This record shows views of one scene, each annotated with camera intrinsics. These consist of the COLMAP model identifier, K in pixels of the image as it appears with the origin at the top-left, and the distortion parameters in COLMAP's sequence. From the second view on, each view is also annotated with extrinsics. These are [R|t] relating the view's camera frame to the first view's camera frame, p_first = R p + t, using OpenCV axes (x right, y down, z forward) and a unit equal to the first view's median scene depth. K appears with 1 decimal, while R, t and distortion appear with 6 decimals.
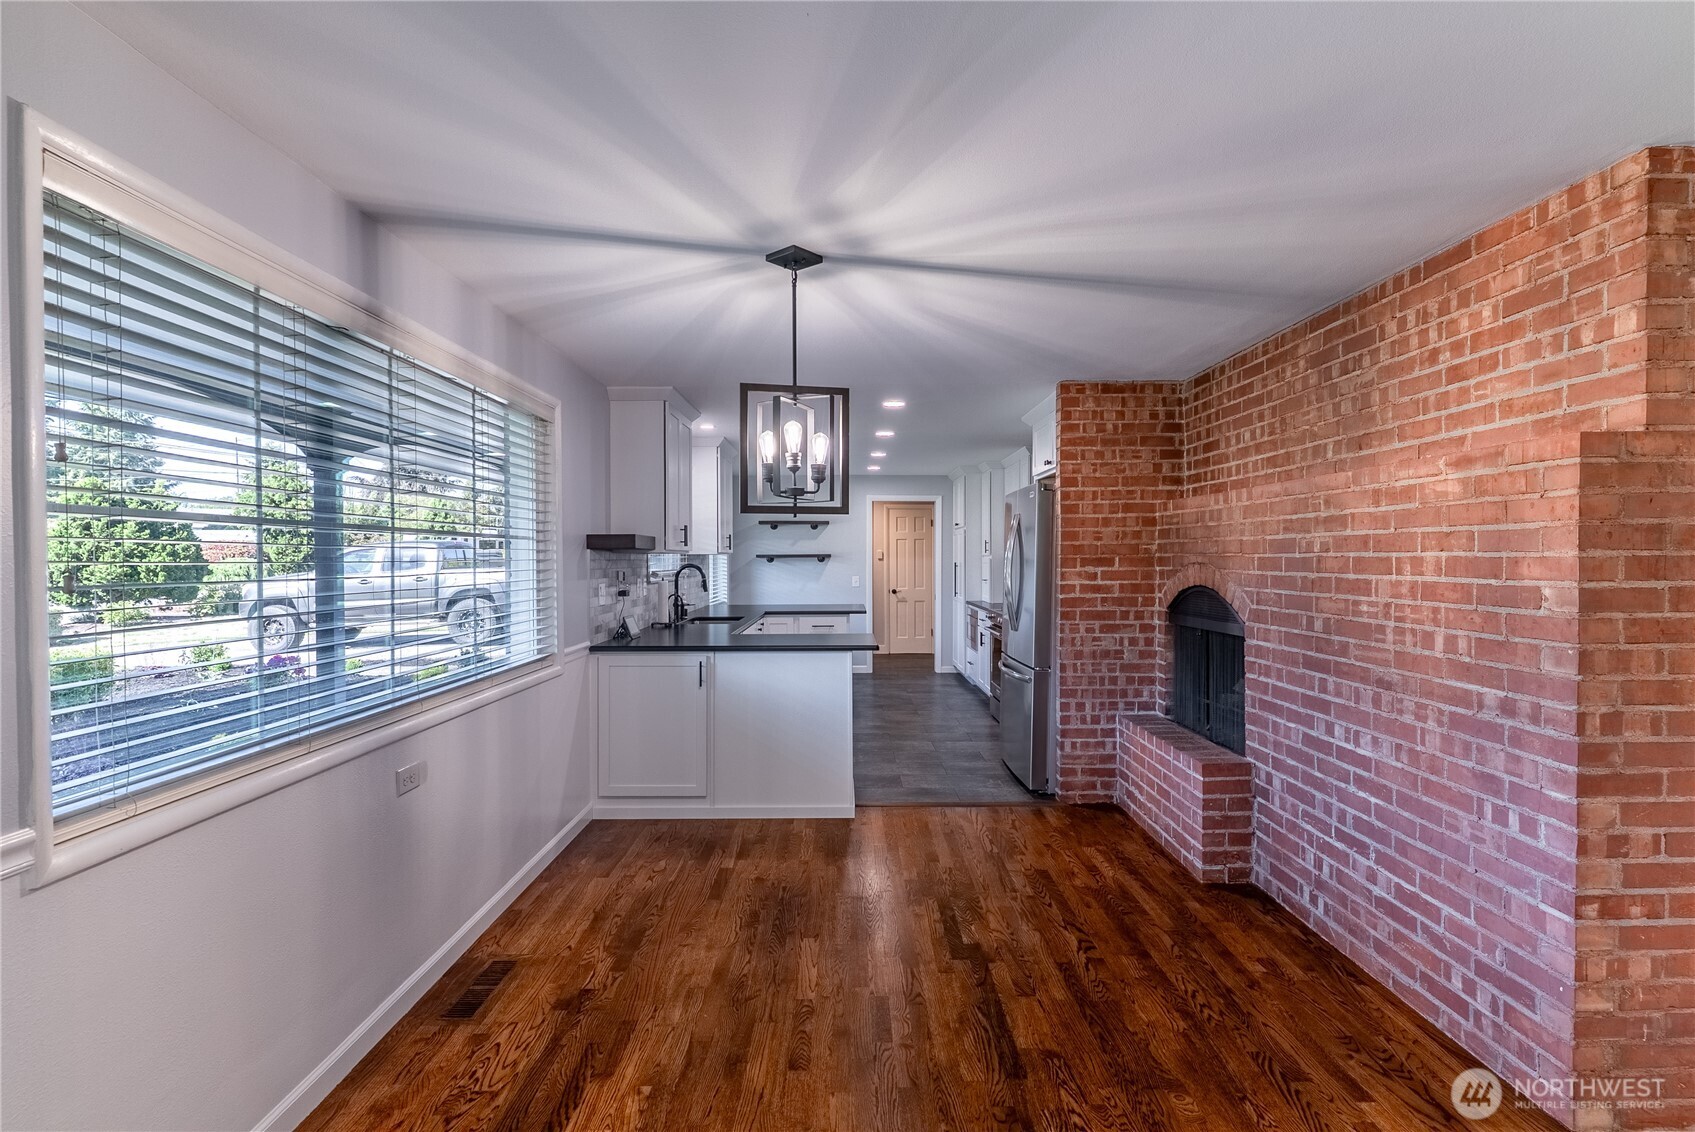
lens RADIAL K [[811.4, 0, 850.6], [0, 811.4, 567.2], [0, 0, 1]] dist [0.002710, -0.001414]
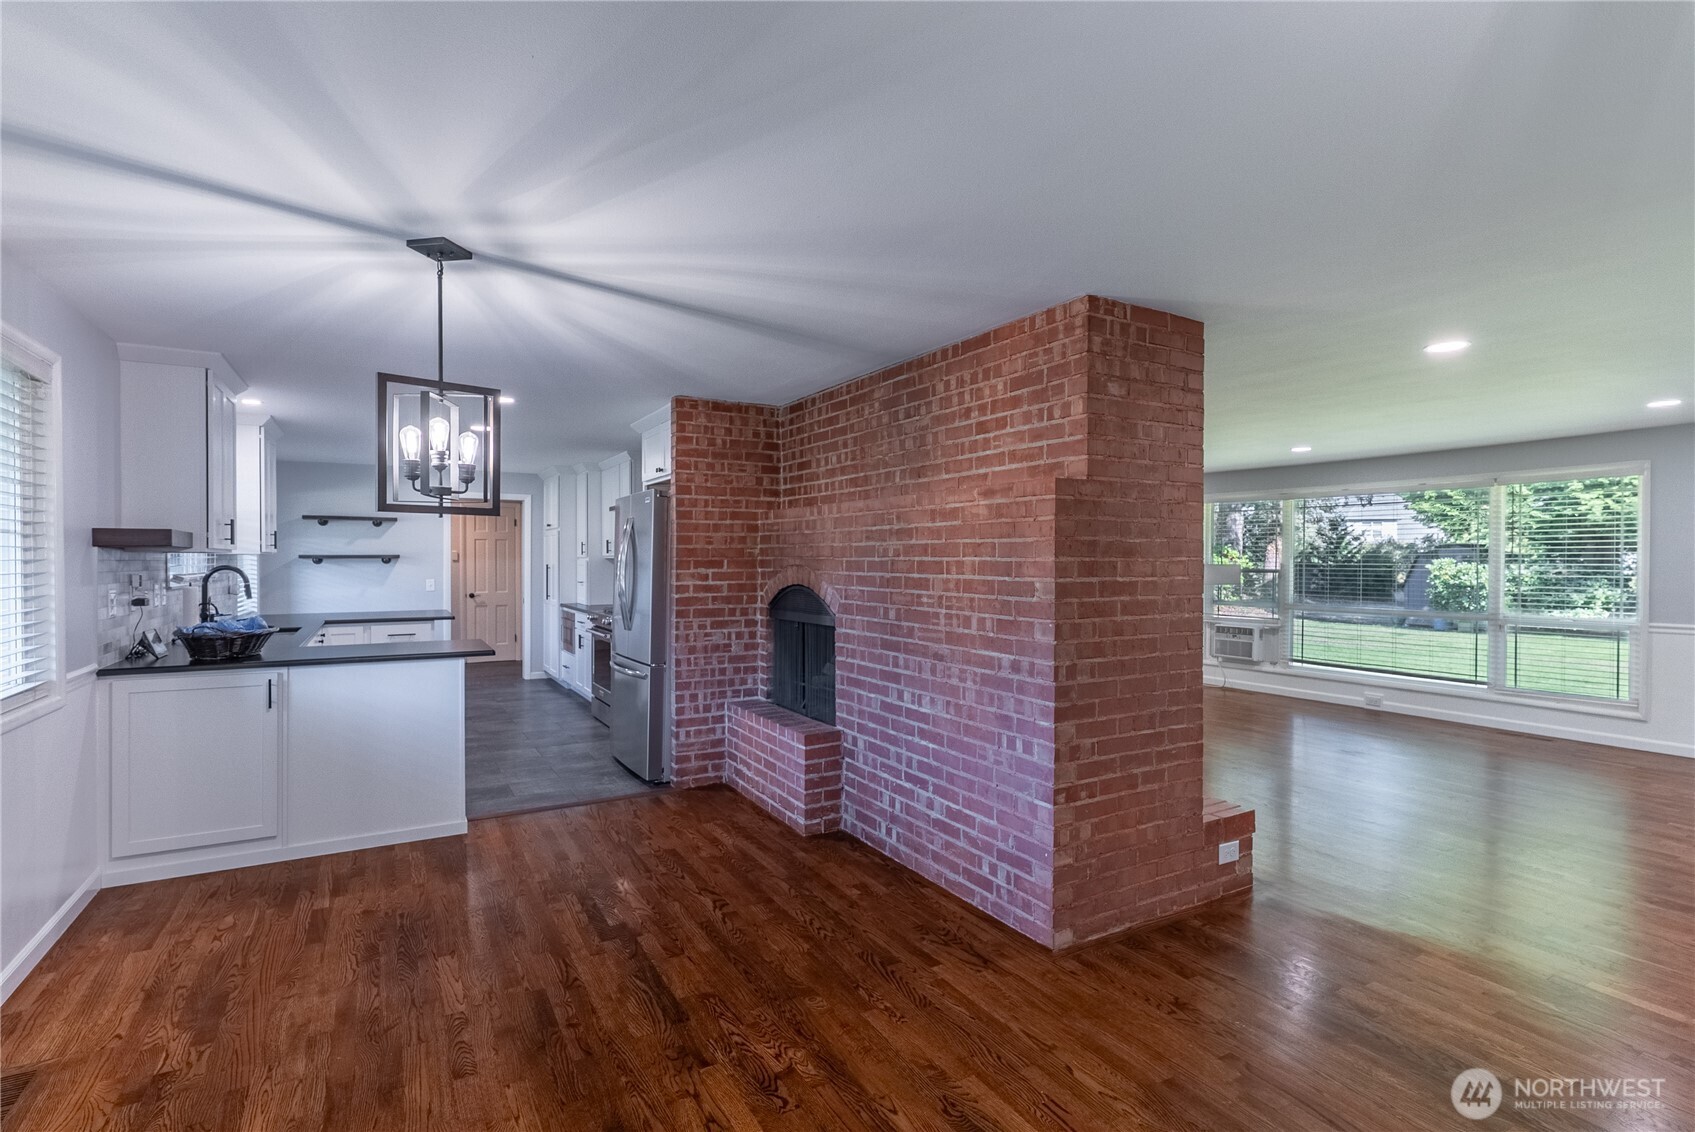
lens RADIAL K [[811.4, 0, 850.3], [0, 811.4, 564.9], [0, 0, 1]] dist [0.002710, -0.001414]
pose [[0.869740, 0.001399, 0.493508, -0.112200], [0.001214, 0.999987, -0.004975, 0.000419], [-0.493509, 0.004926, 0.869727, -0.074594]]
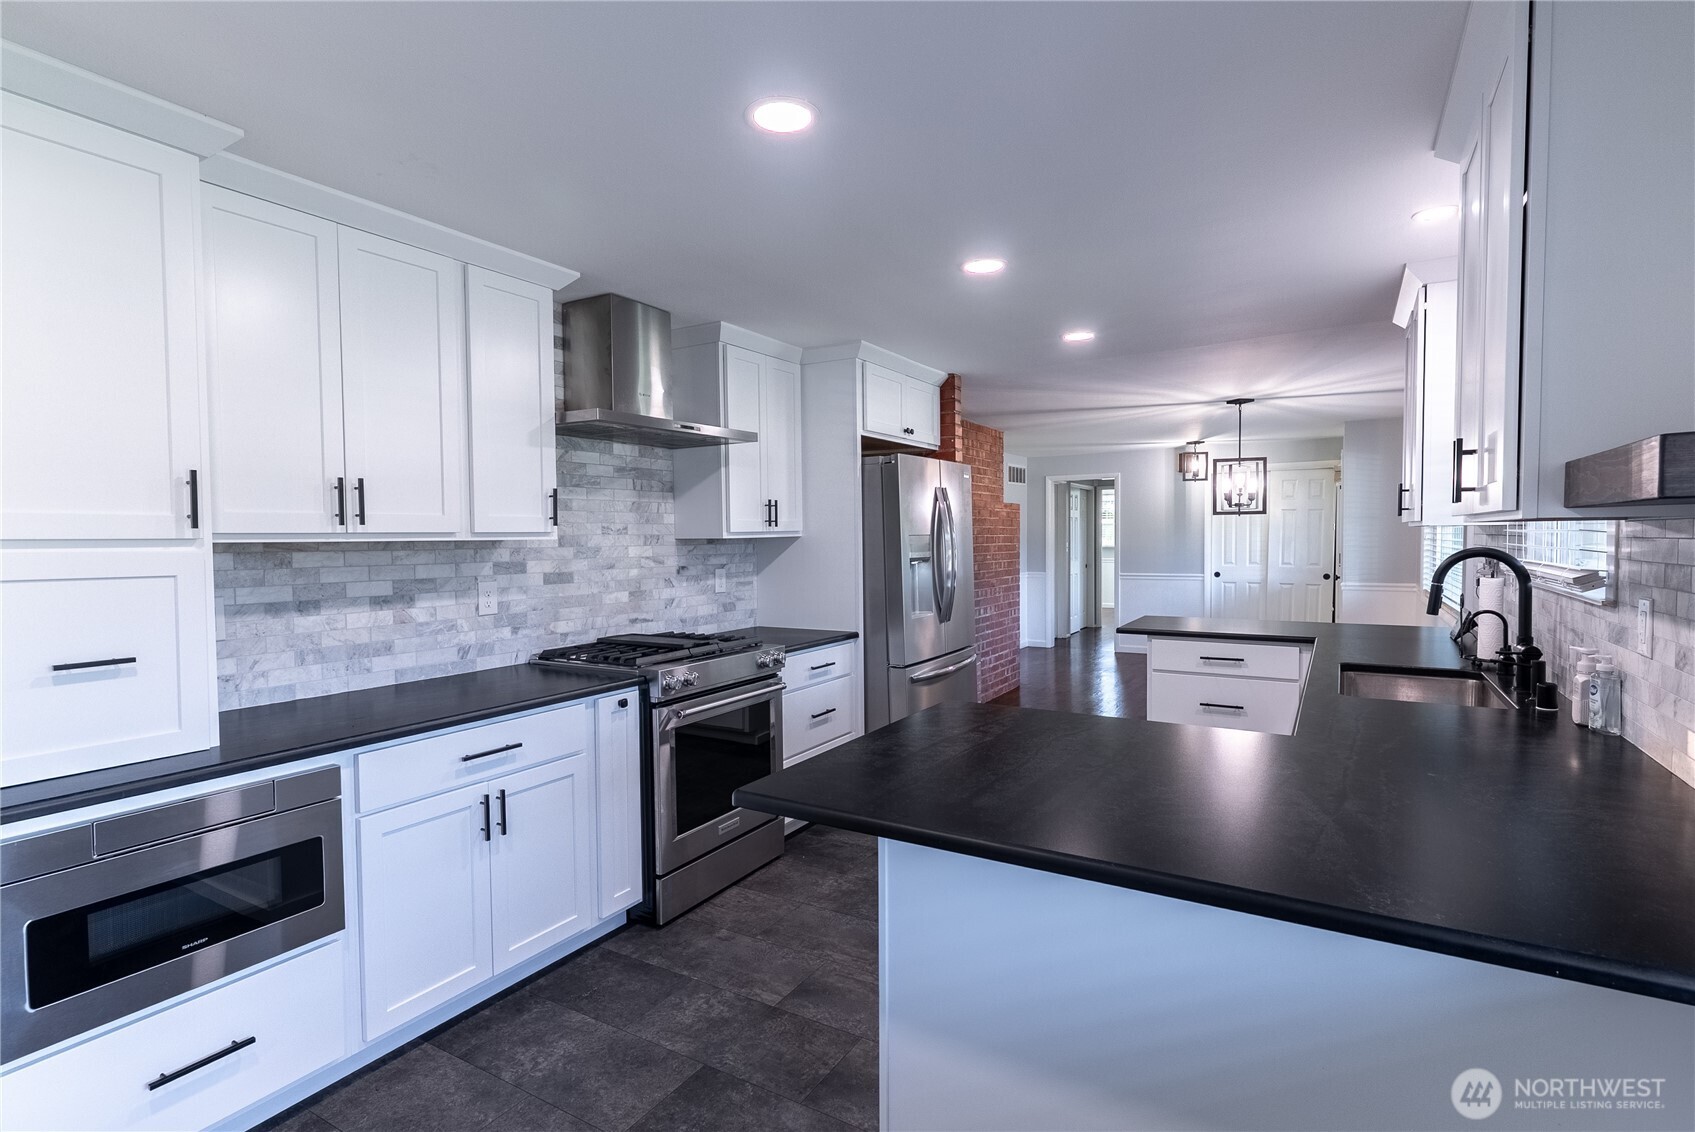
lens RADIAL K [[811.4, 0, 841.4], [0, 811.4, 567.8], [0, 0, 1]] dist [0.002710, -0.001414]
pose [[0.857233, 0.004675, -0.514908, 0.135881], [0.007642, 0.999733, 0.021799, 0.022666], [0.514872, -0.022622, 0.856968, -1.397893]]
